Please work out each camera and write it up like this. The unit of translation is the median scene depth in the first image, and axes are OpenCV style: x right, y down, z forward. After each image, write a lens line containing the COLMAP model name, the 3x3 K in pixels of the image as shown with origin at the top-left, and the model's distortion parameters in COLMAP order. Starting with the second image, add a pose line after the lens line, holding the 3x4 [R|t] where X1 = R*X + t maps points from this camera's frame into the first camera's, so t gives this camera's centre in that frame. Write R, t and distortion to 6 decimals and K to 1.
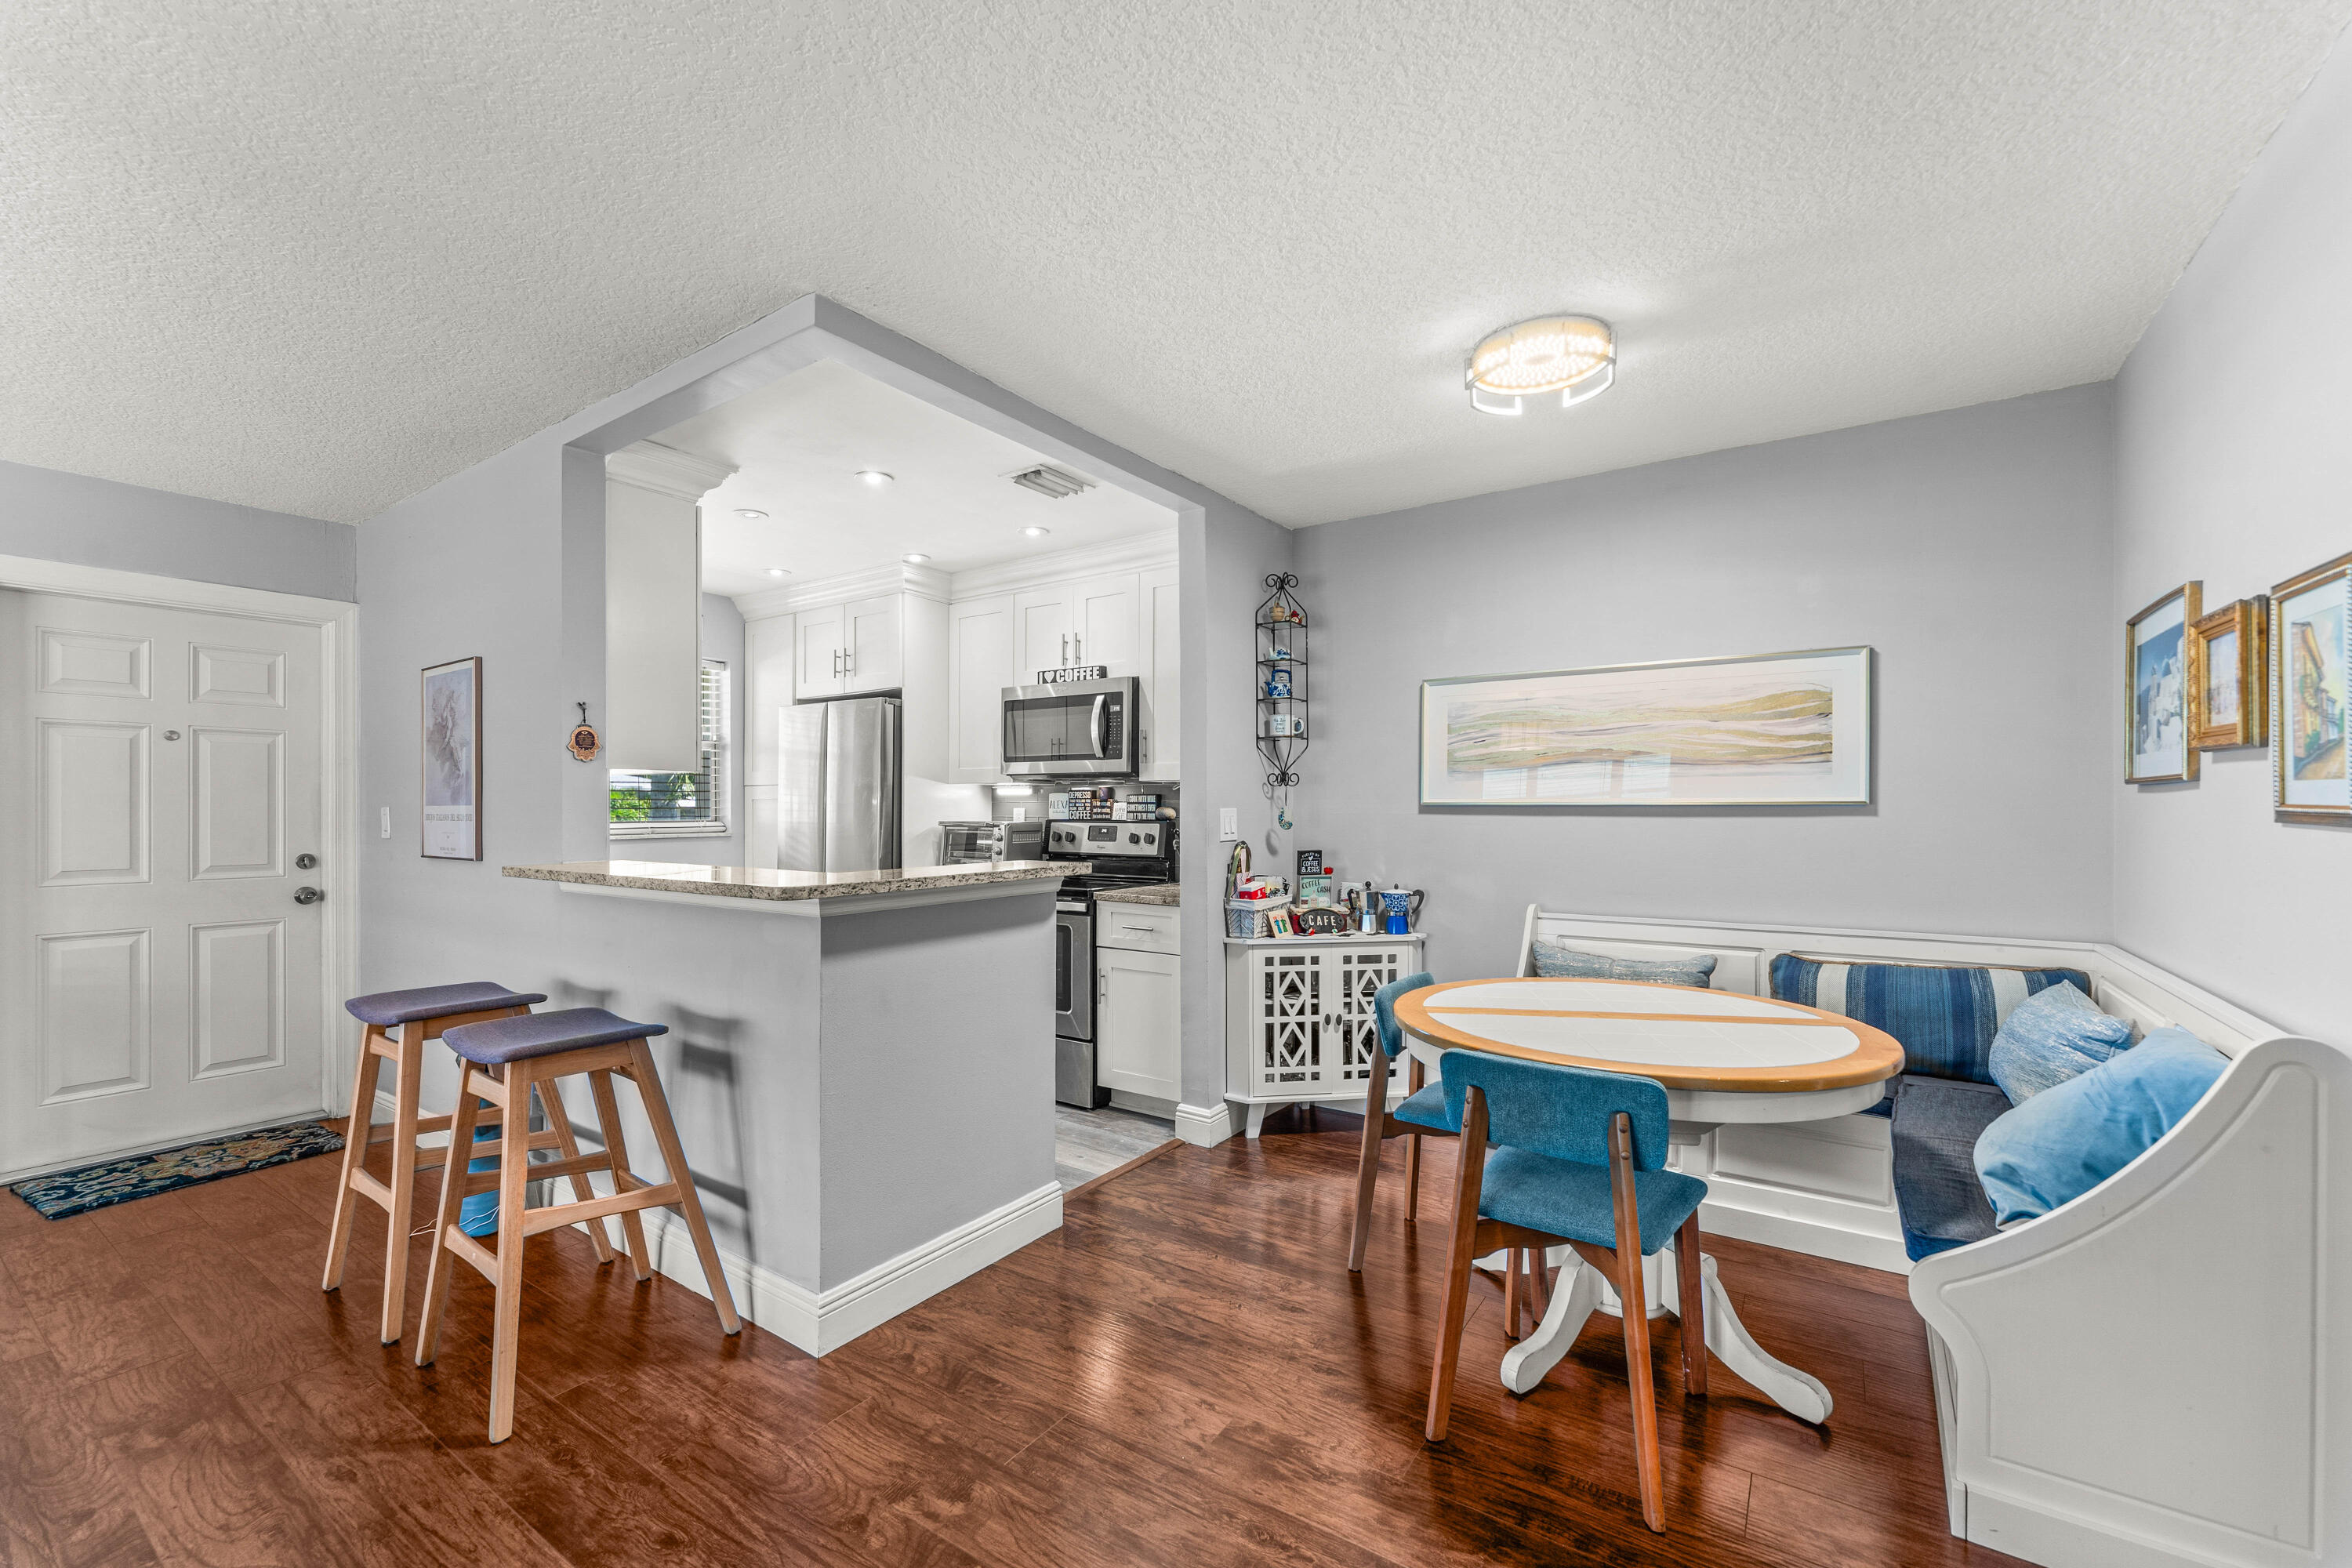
lens RADIAL K [[954.0, 0, 1178.4], [0, 954.0, 800.0], [0, 0, 1]] dist [-0.001564, -0.001419]
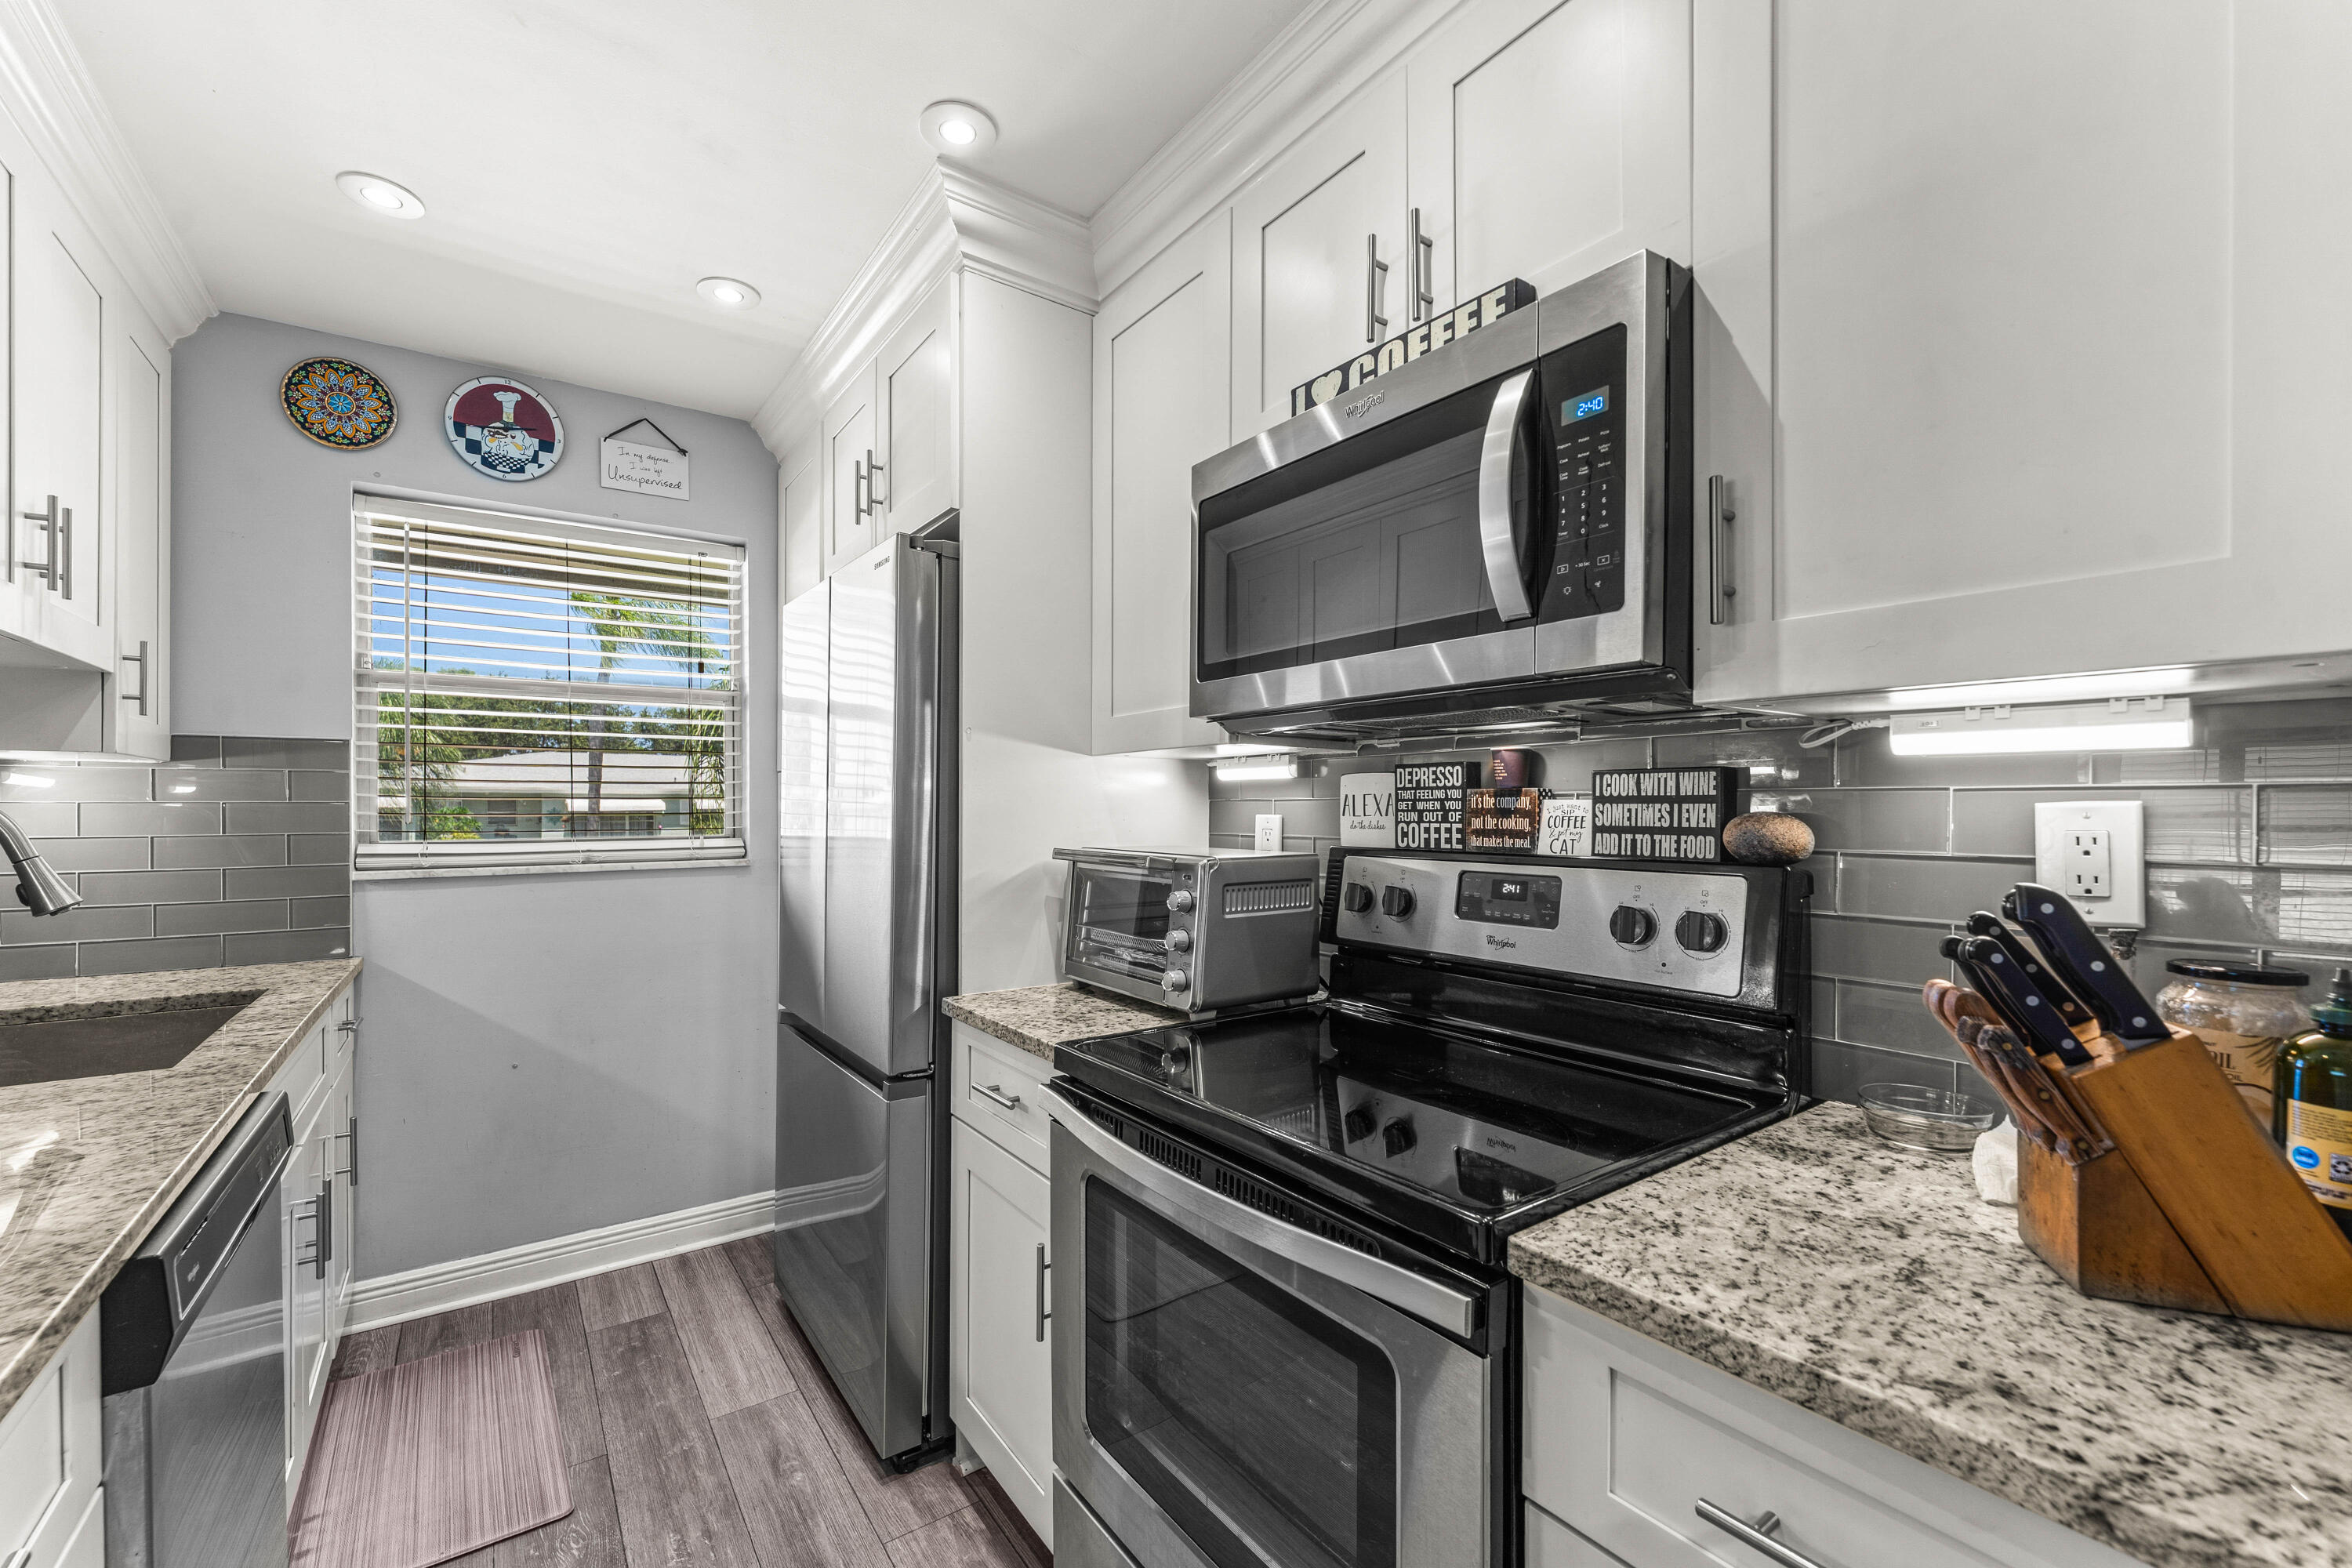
lens RADIAL K [[954.0, 0, 1147.3], [0, 954.0, 808.3], [0, 0, 1]] dist [-0.001564, -0.001419]
pose [[0.928424, -0.002172, -0.371515, -0.089575], [0.004780, 0.999970, 0.006100, 0.004131], [0.371490, -0.007440, 0.928407, 0.824955]]
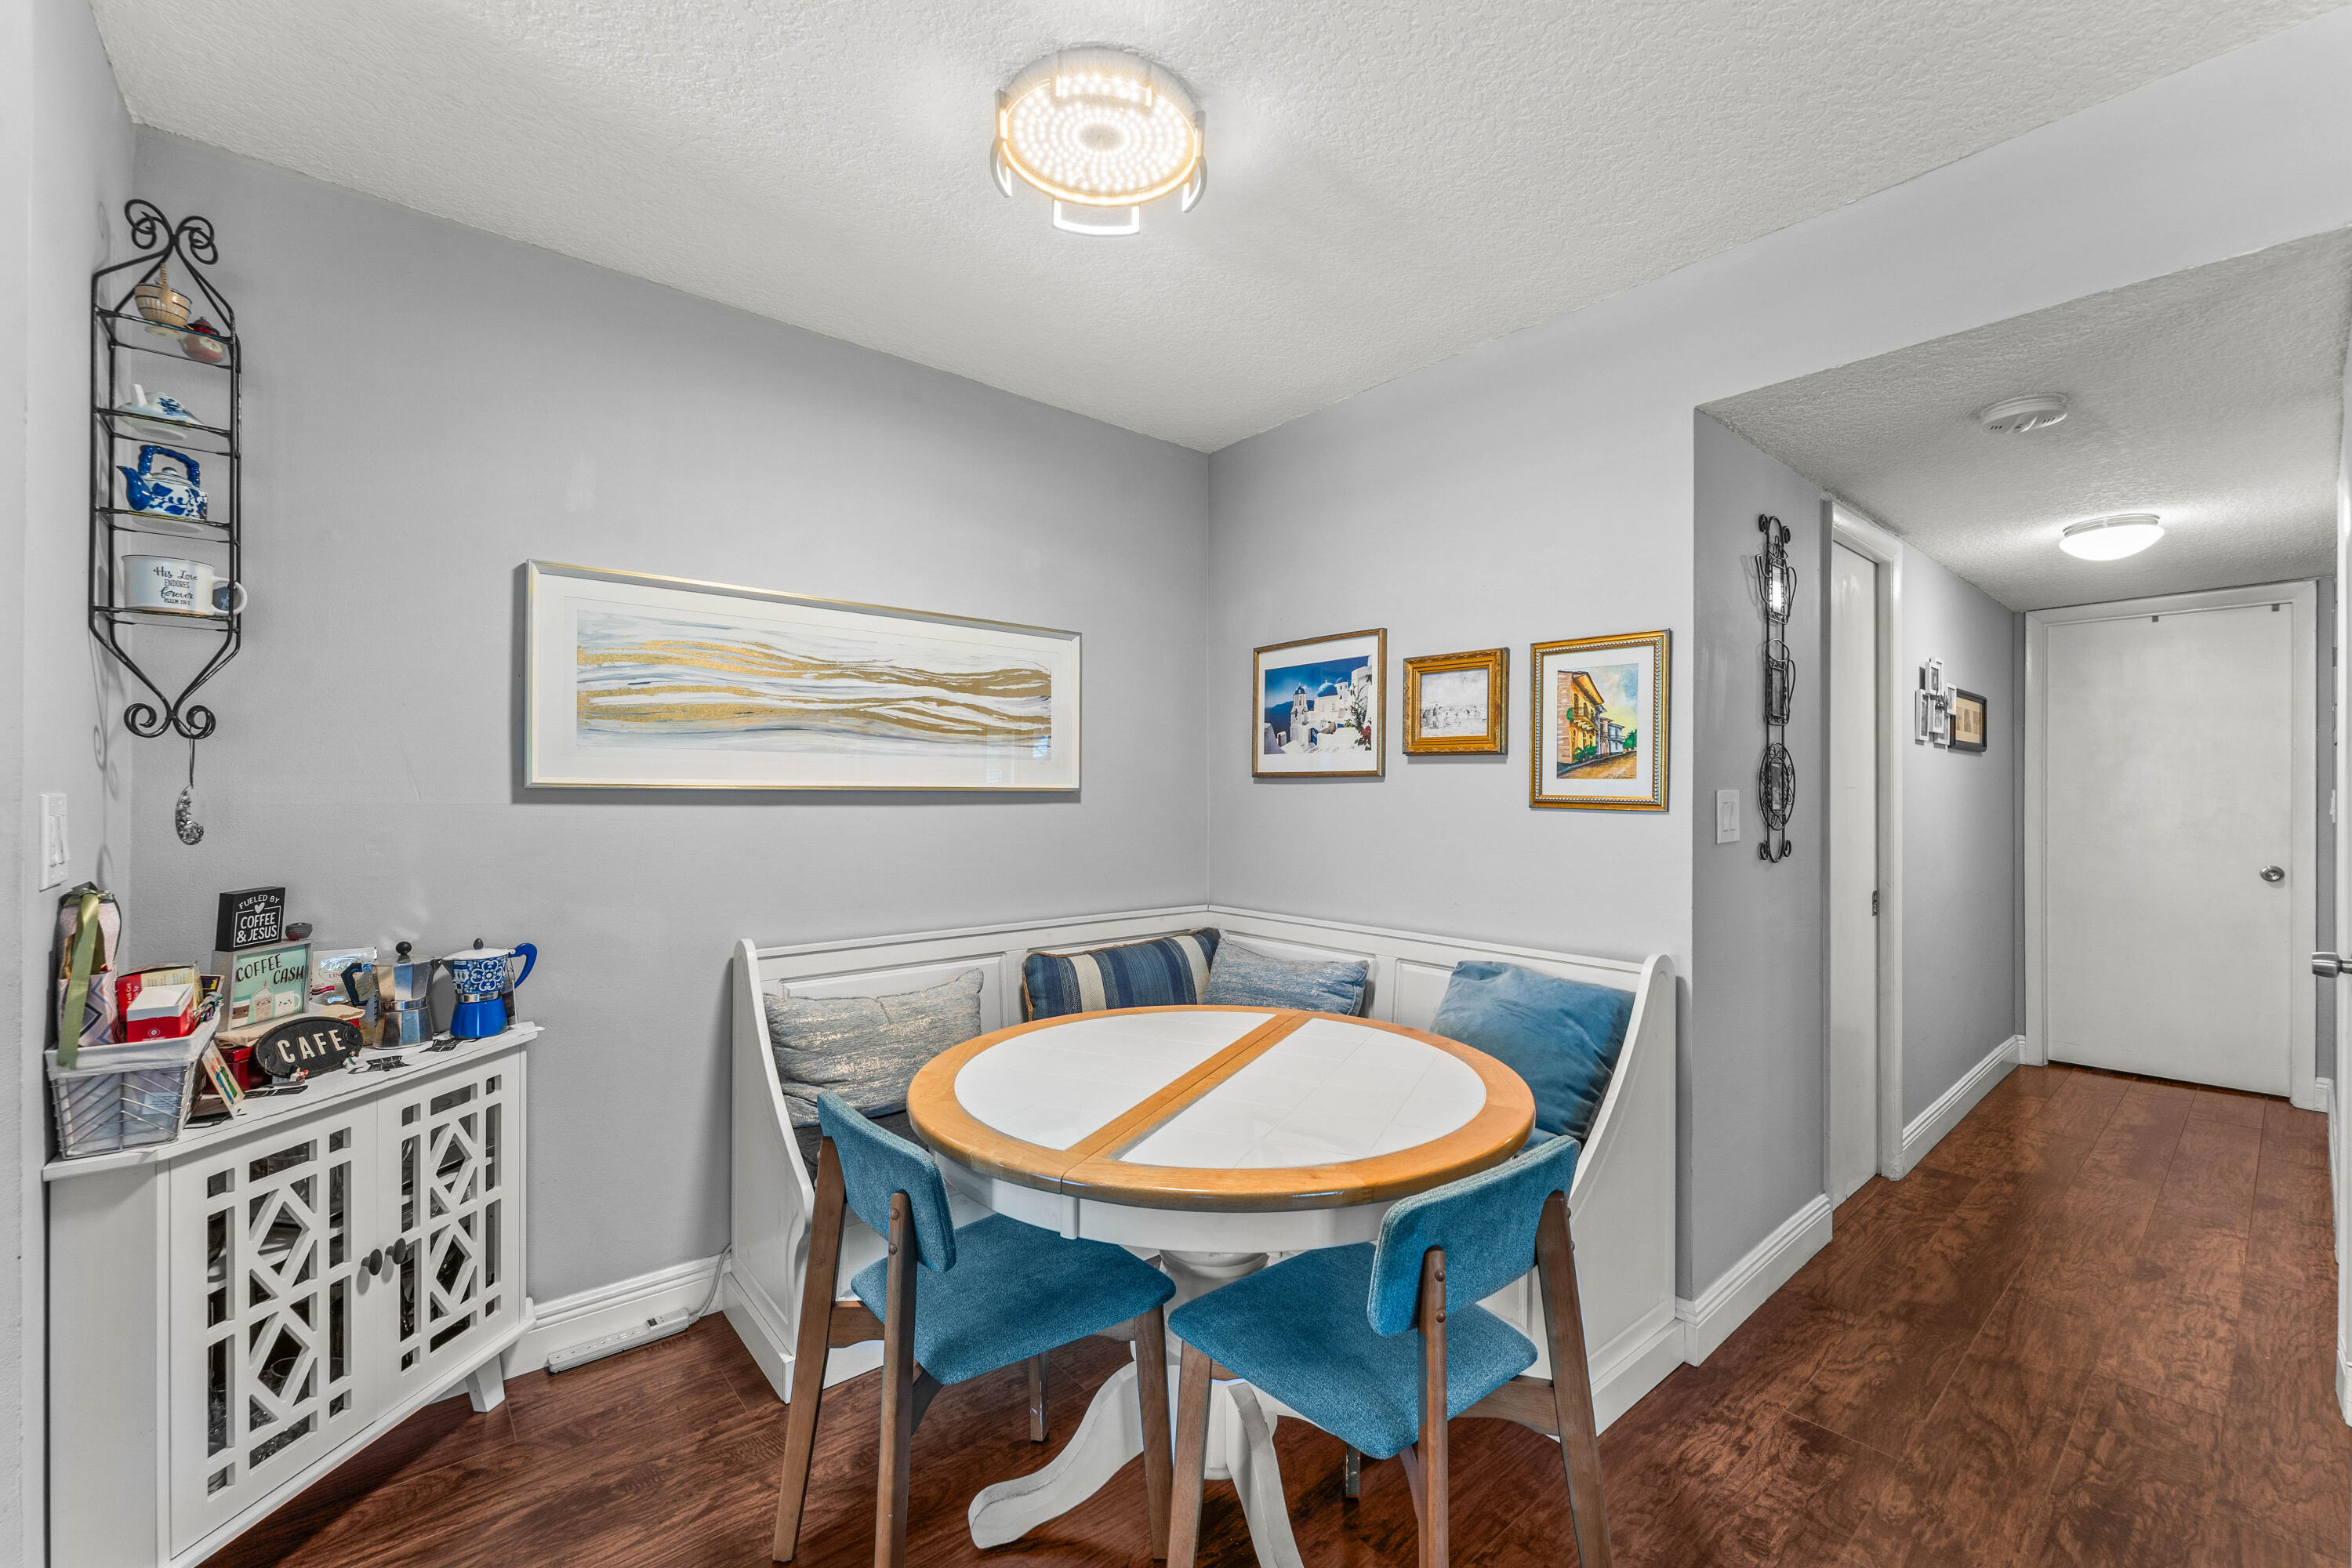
lens RADIAL K [[954.0, 0, 1182.0], [0, 954.0, 787.2], [0, 0, 1]] dist [-0.001564, -0.001419]
pose [[0.271465, 0.007539, 0.962419, -0.161059], [-0.012610, 0.999911, -0.004276, 0.002539], [-0.962366, -0.010975, 0.271536, 0.473745]]
